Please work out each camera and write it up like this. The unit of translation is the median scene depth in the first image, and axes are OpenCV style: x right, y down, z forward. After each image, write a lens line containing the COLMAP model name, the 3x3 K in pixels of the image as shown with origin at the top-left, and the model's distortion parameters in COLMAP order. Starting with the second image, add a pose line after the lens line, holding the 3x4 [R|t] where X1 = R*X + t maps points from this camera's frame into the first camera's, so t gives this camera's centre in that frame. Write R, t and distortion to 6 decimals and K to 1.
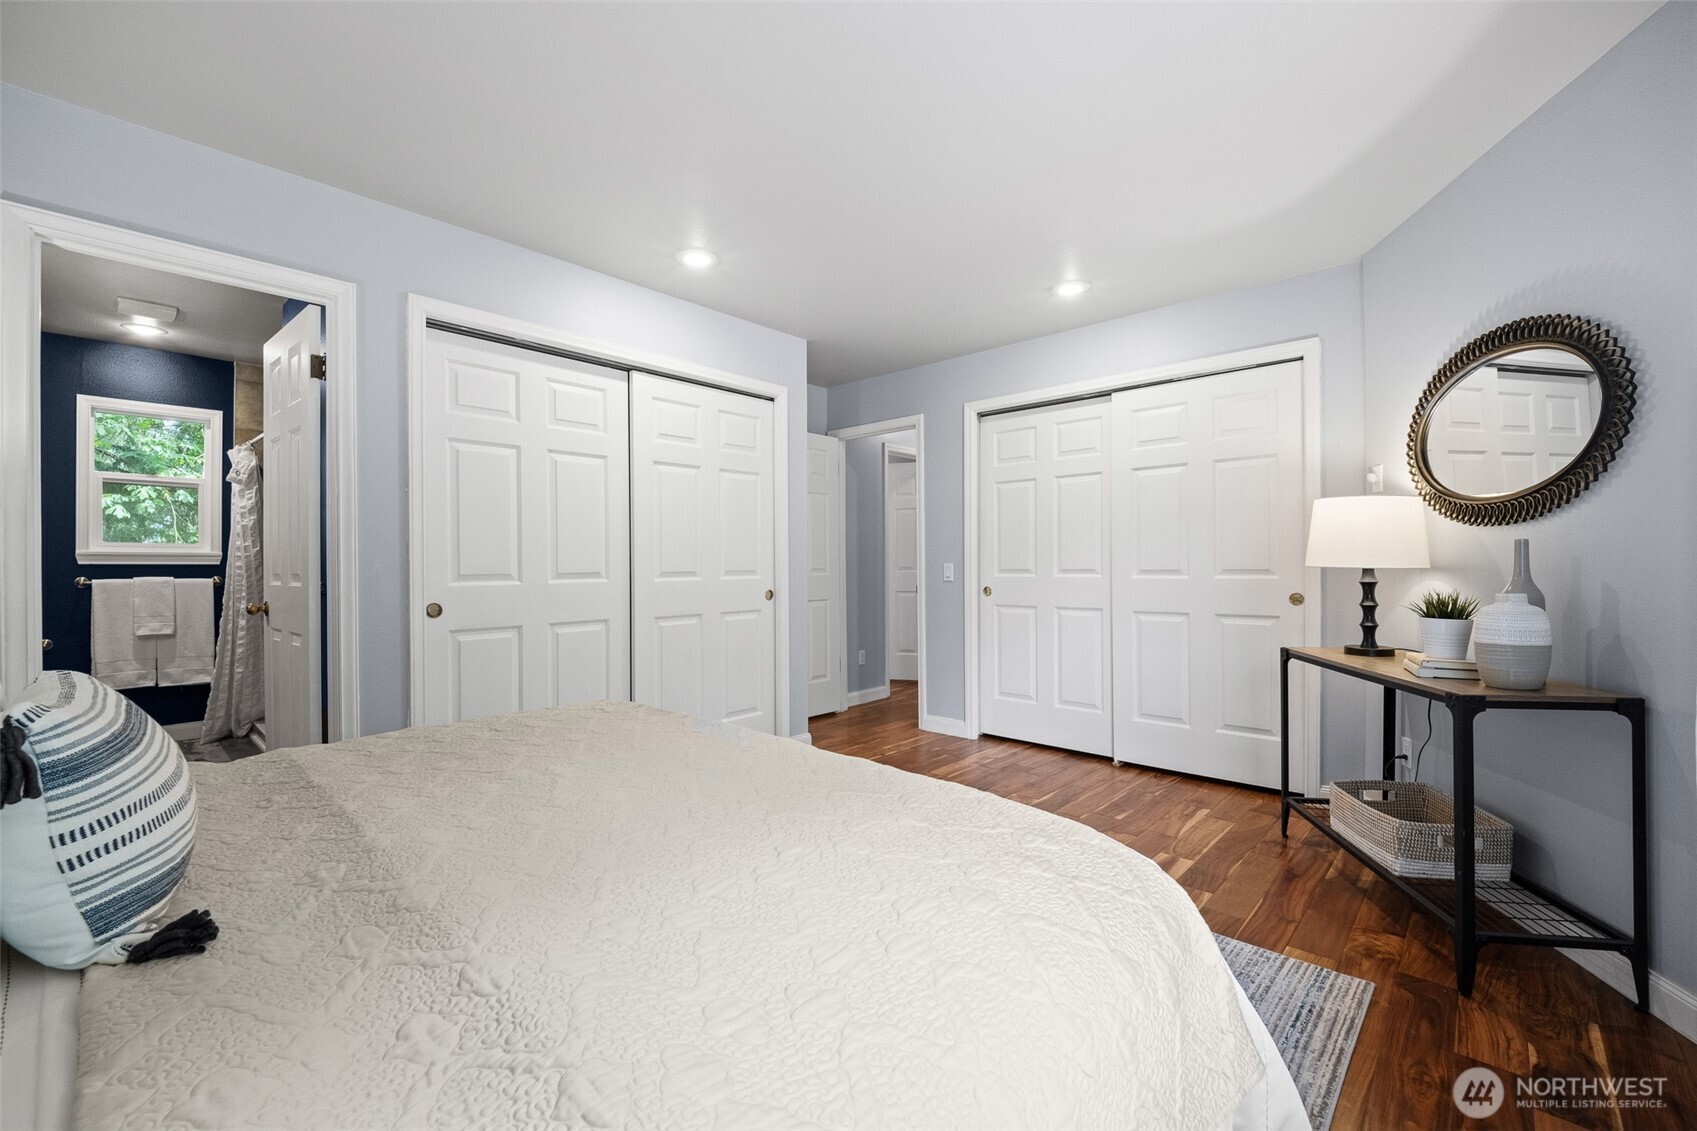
lens RADIAL K [[706.1, 0, 847.5], [0, 706.1, 568.5], [0, 0, 1]] dist [-0.010759, -0.001441]
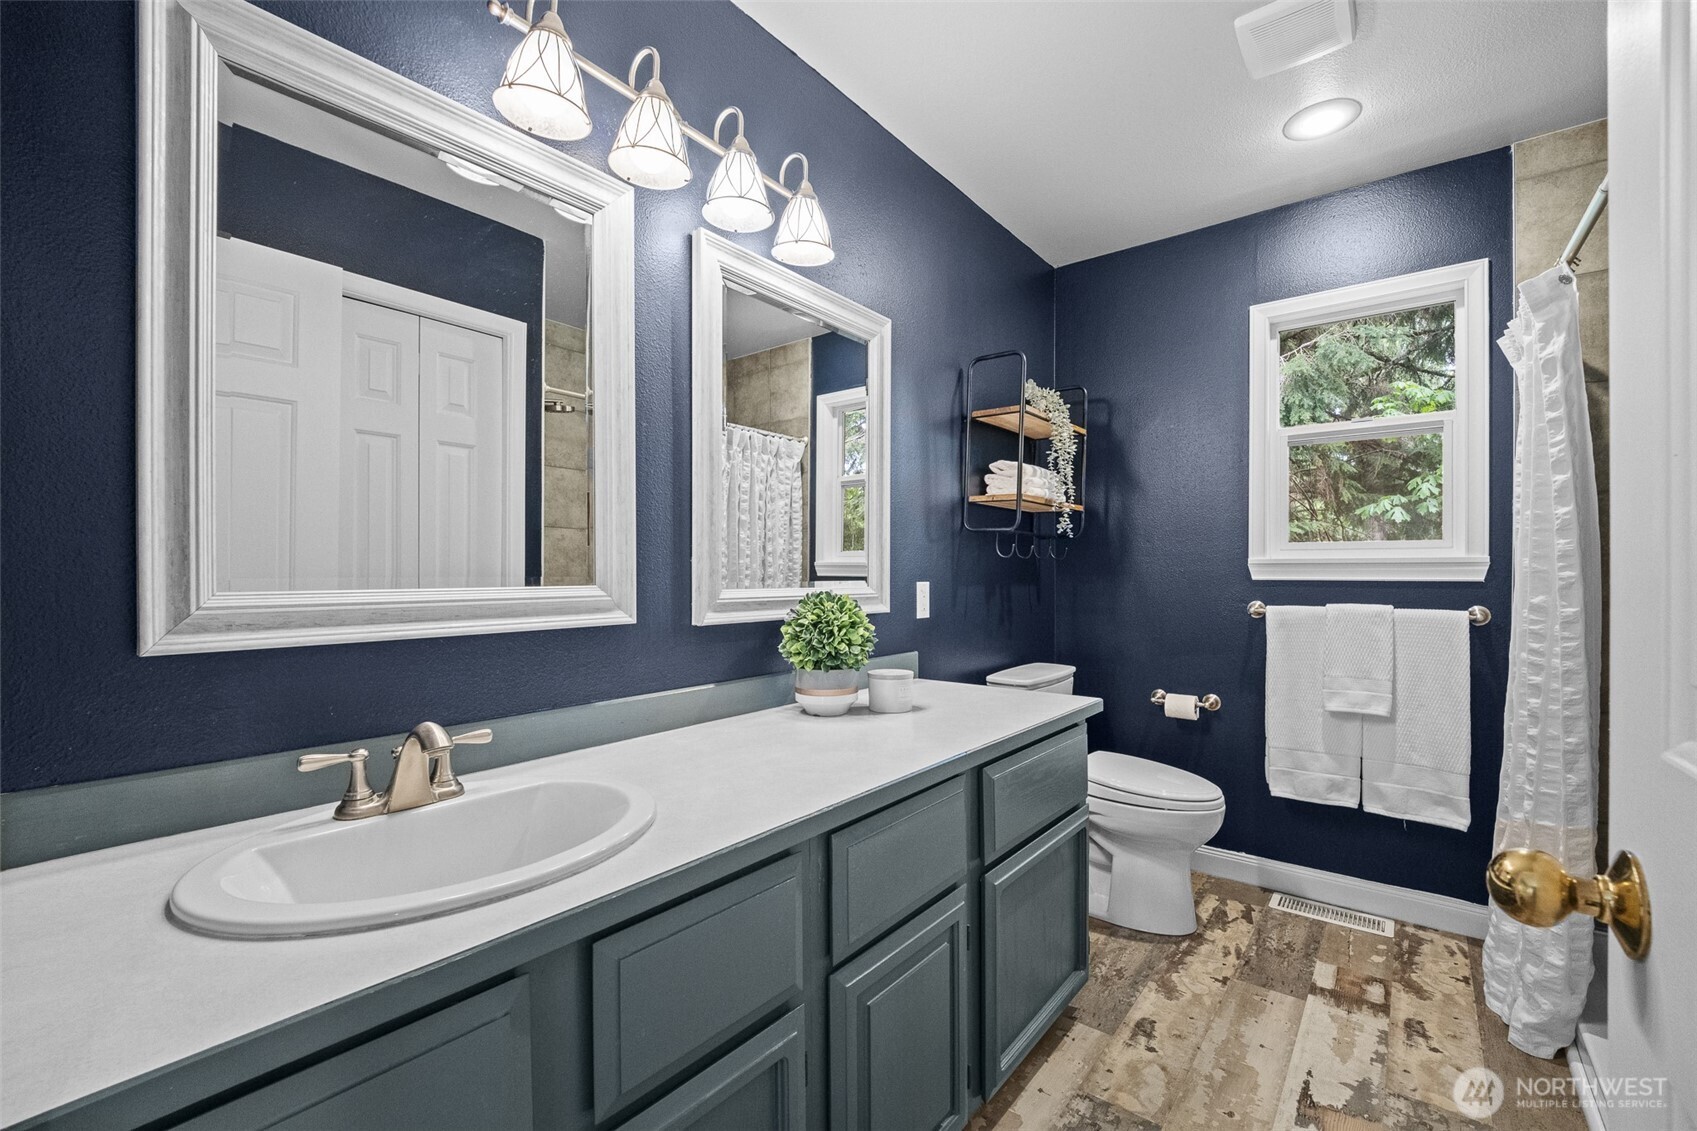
lens RADIAL K [[706.1, 0, 846.1], [0, 706.1, 575.0], [0, 0, 1]] dist [-0.010759, -0.001441]
pose [[0.065289, 0.003850, -0.997859, -0.490087], [-0.006050, 0.999976, 0.003463, -0.010447], [0.997848, 0.005811, 0.065311, 0.581715]]
